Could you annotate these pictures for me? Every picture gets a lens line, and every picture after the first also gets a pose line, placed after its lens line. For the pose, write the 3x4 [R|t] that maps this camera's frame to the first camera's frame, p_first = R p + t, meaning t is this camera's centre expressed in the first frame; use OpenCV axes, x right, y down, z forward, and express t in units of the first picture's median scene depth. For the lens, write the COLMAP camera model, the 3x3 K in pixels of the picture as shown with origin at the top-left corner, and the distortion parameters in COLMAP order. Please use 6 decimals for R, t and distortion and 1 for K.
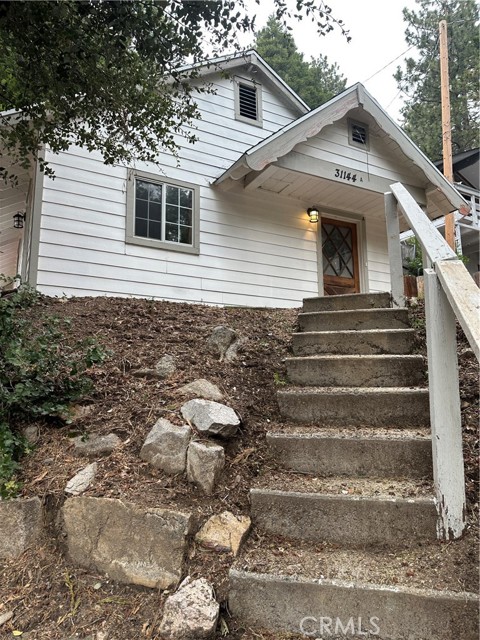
lens RADIAL K [[441.4, 0, 240.0], [0, 441.4, 320.0], [0, 0, 1]] dist [0.165470, -0.282289]
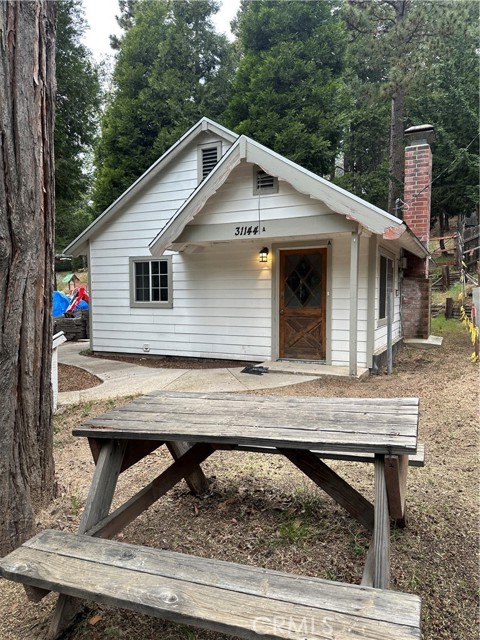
lens RADIAL K [[441.4, 0, 240.0], [0, 441.4, 320.0], [0, 0, 1]] dist [0.165470, -0.282289]
pose [[0.596643, 0.047577, -0.801095, 1.090390], [0.134090, 0.978297, 0.157969, -0.286409], [0.791225, -0.201669, 0.577315, 0.343961]]
